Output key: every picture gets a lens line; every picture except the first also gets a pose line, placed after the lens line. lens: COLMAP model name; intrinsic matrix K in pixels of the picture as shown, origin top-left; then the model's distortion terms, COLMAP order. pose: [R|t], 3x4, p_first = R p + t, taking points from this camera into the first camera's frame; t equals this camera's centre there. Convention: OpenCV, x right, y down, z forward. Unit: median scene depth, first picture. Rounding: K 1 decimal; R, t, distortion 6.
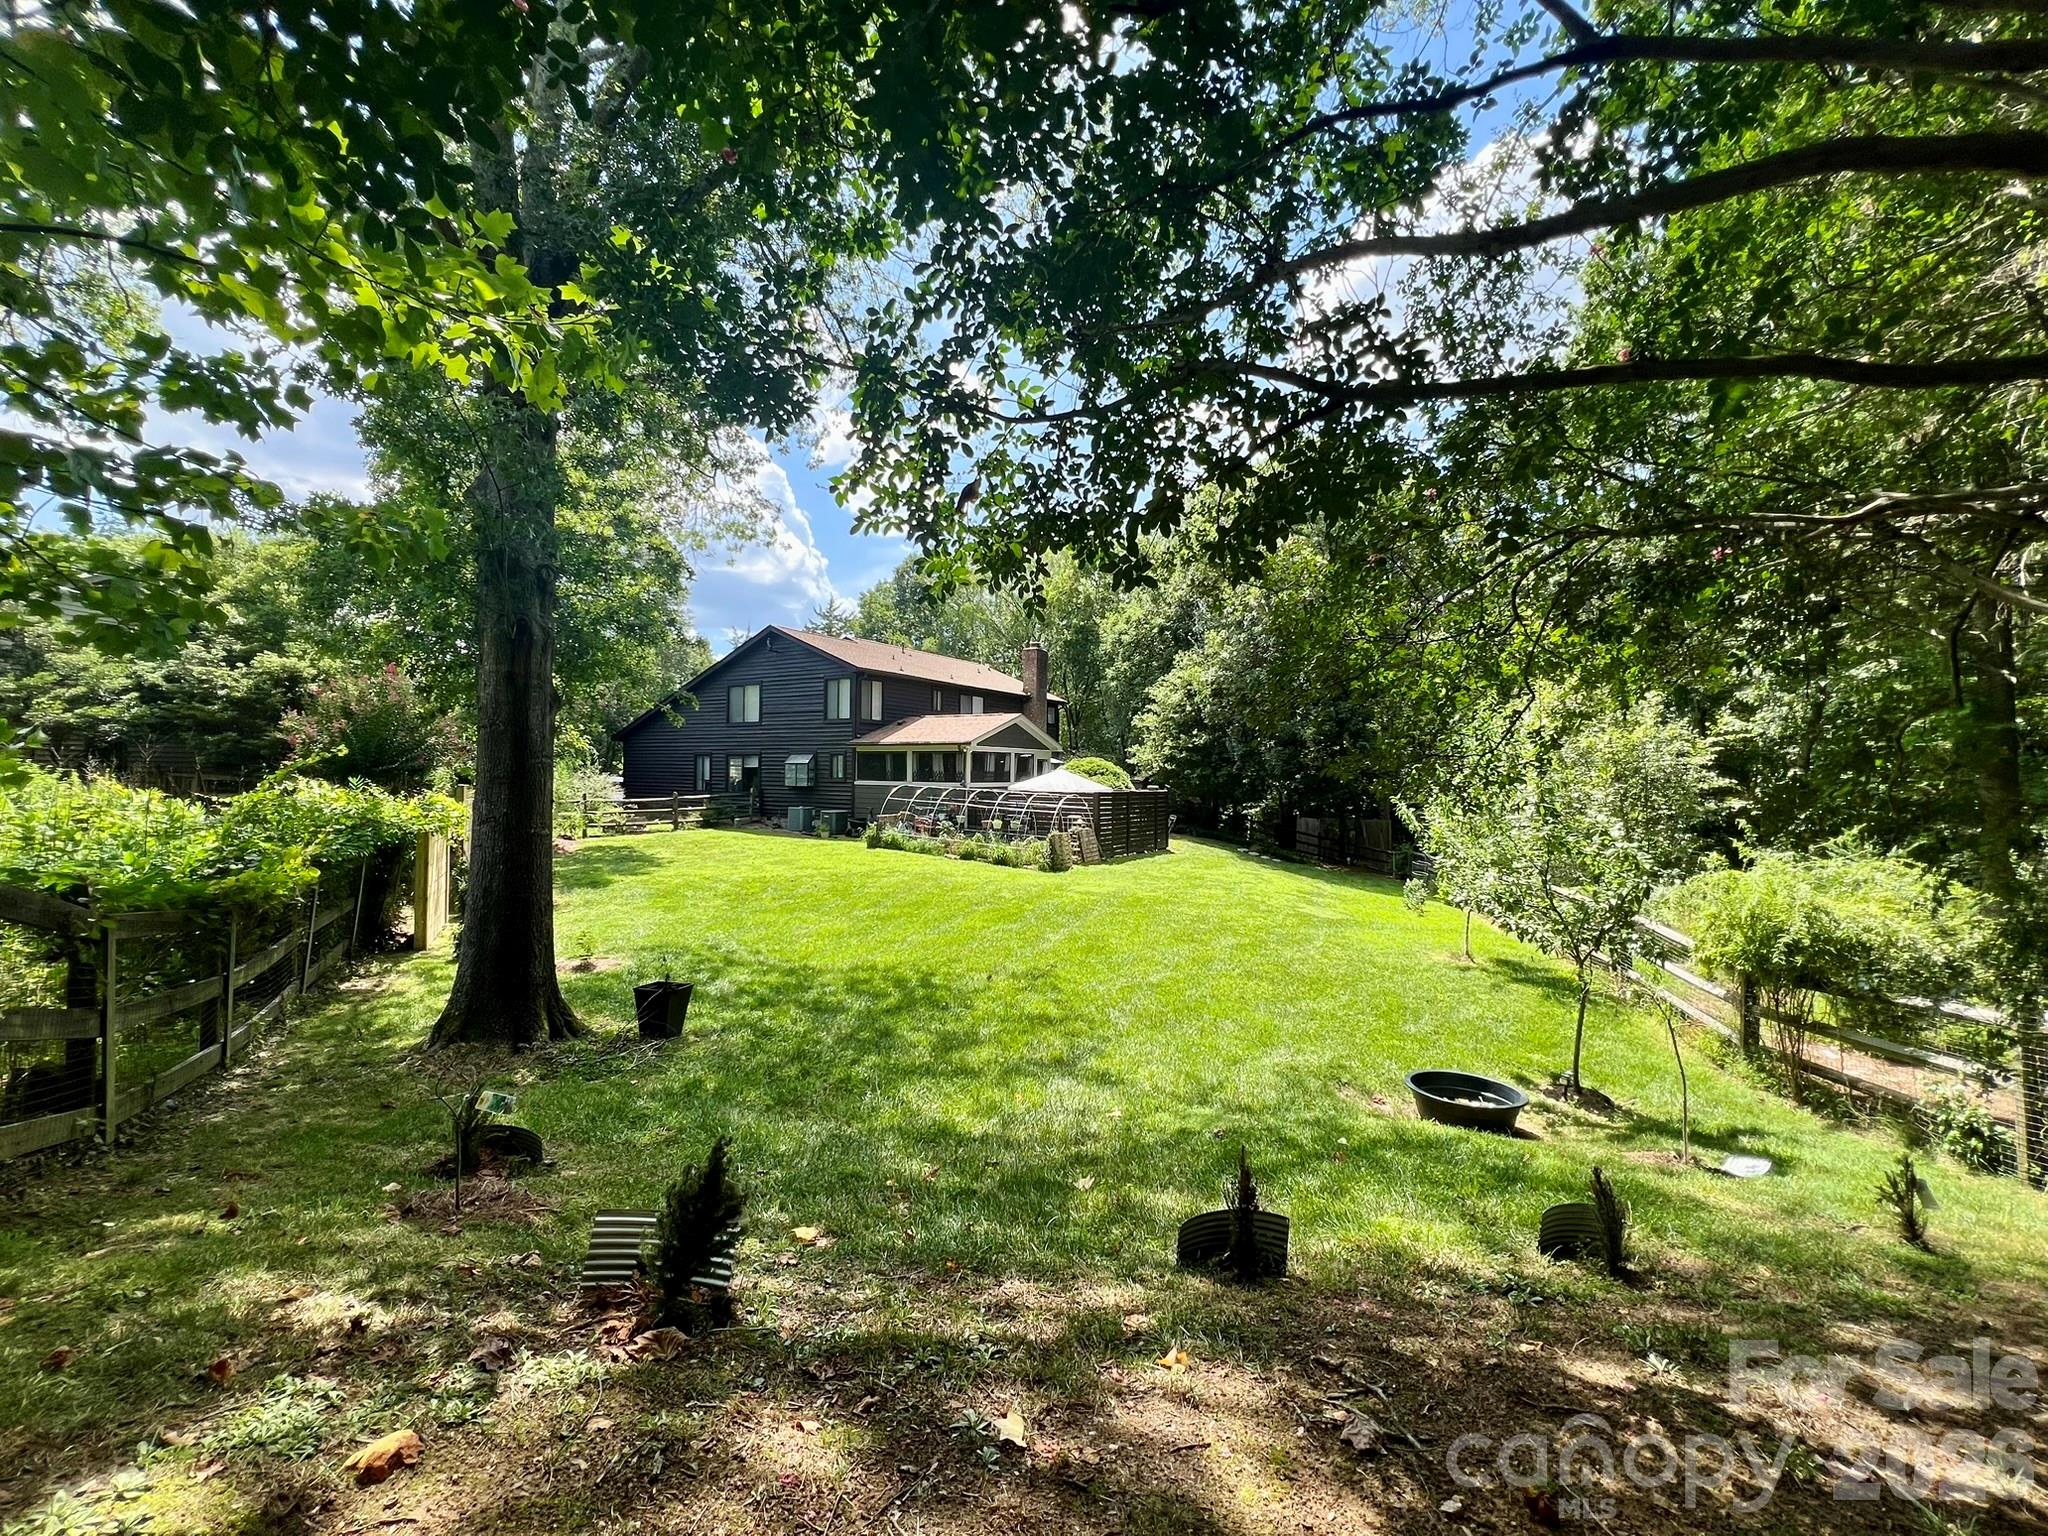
lens RADIAL K [[828.2, 0, 1024.0], [0, 828.2, 768.0], [0, 0, 1]] dist [0.000906, 0.000029]
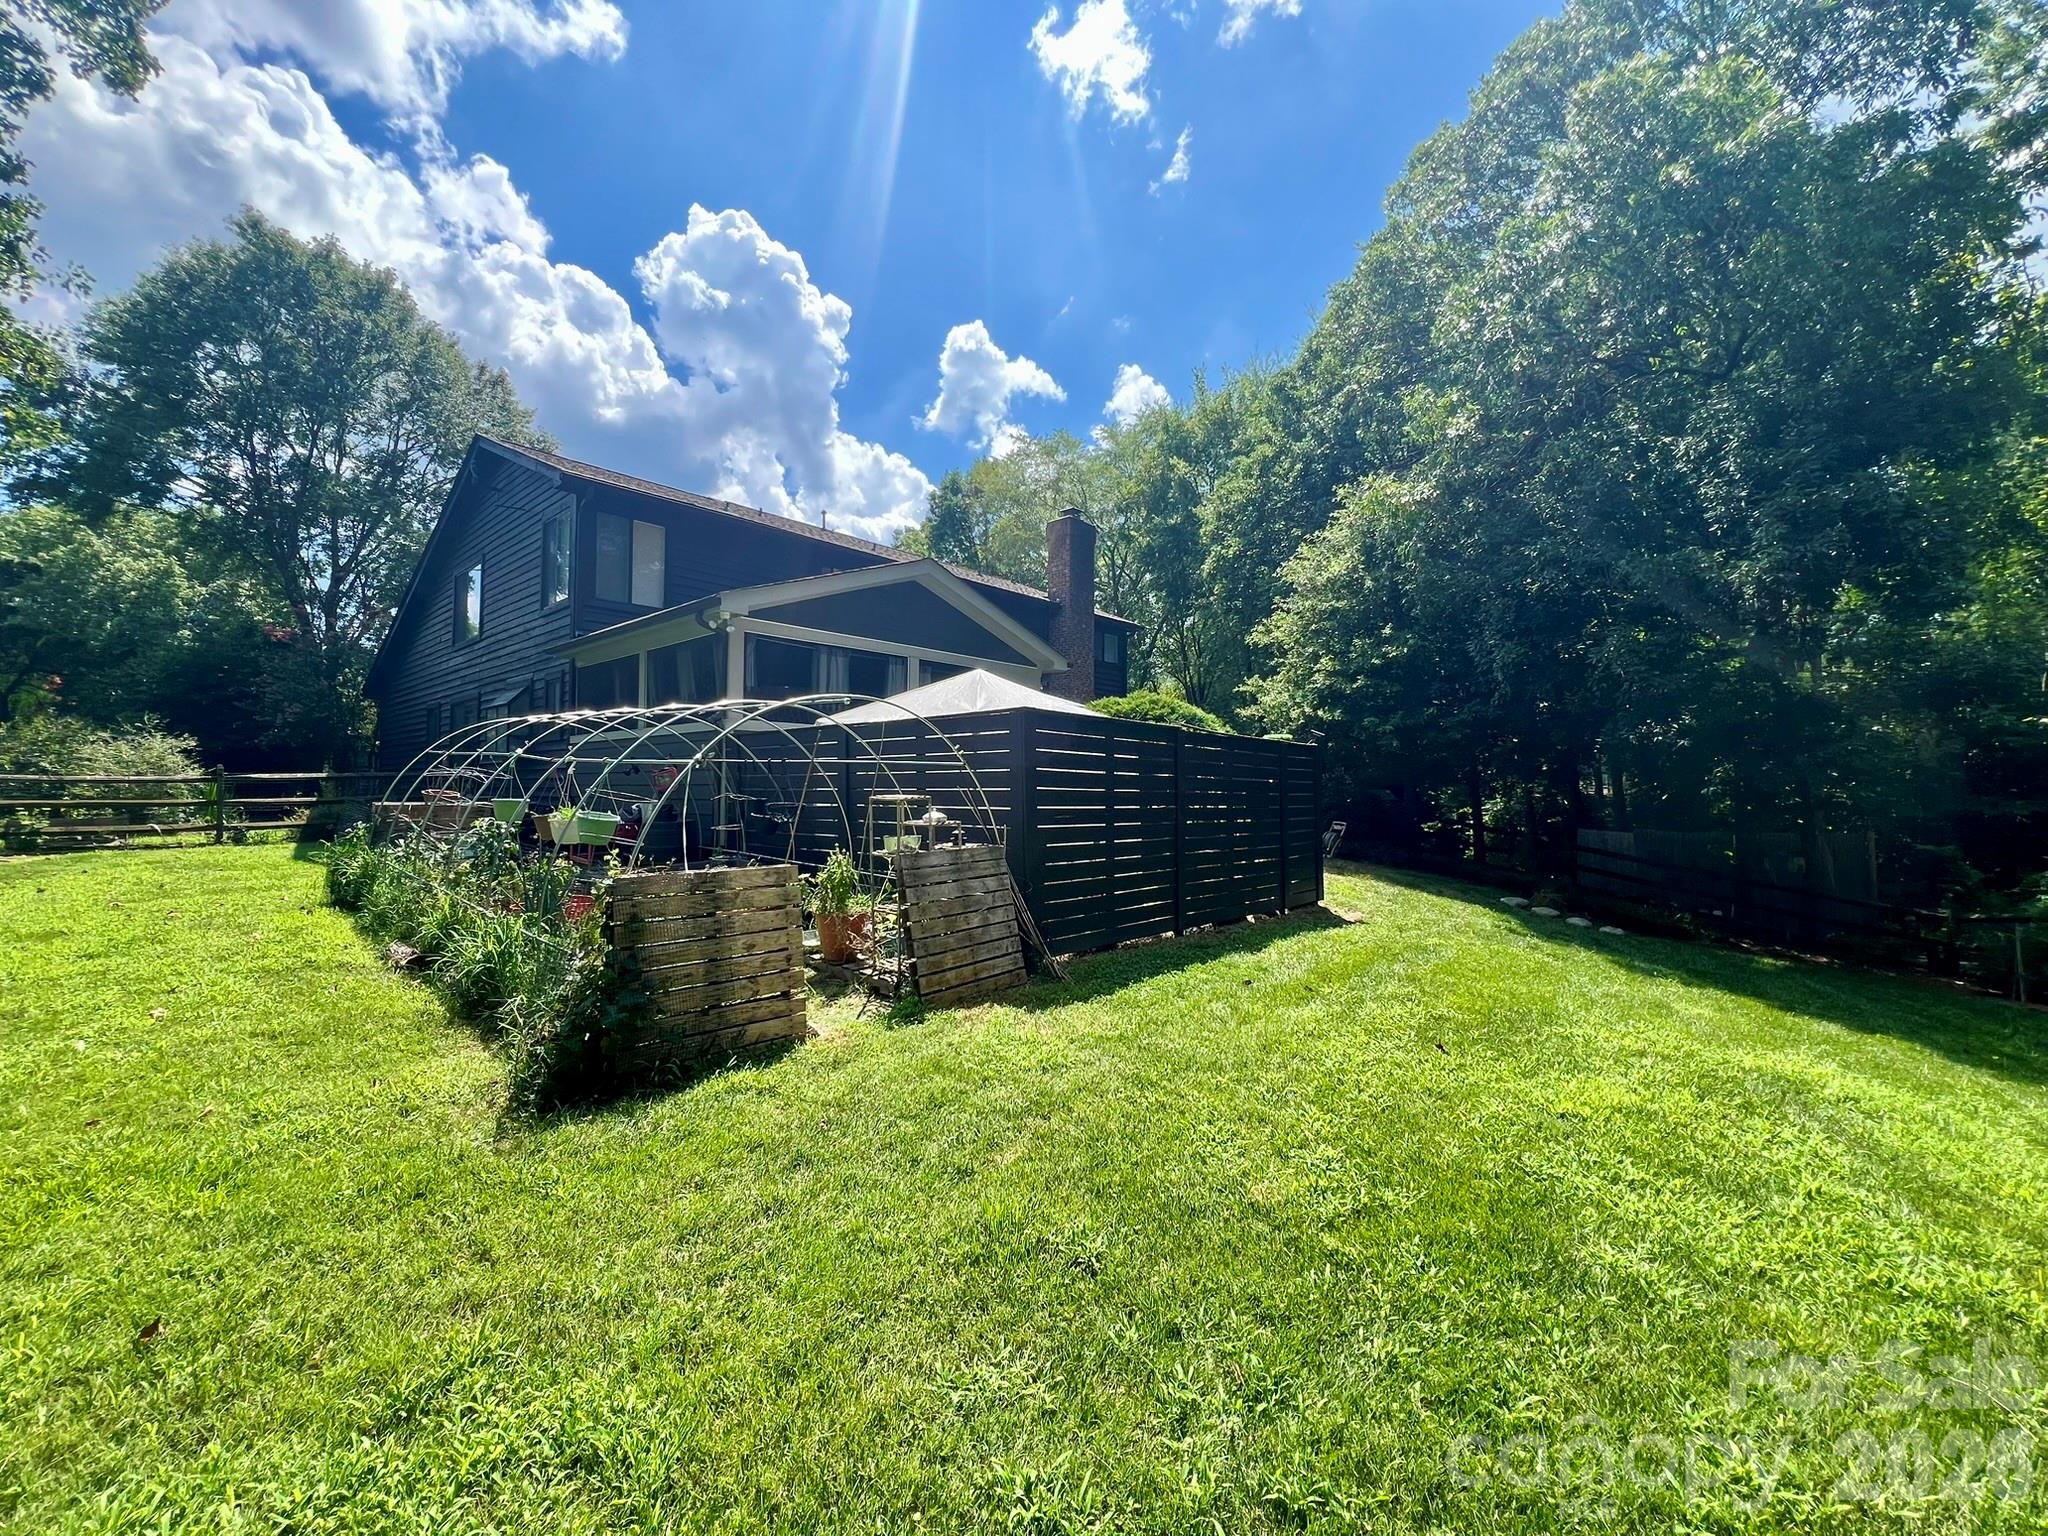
lens RADIAL K [[828.2, 0, 1024.0], [0, 828.2, 768.0], [0, 0, 1]] dist [0.000906, 0.000029]
pose [[0.983903, -0.015406, -0.178040, 0.097505], [0.010625, 0.999558, -0.027778, 0.040890], [0.178390, 0.025439, 0.983631, 0.555030]]
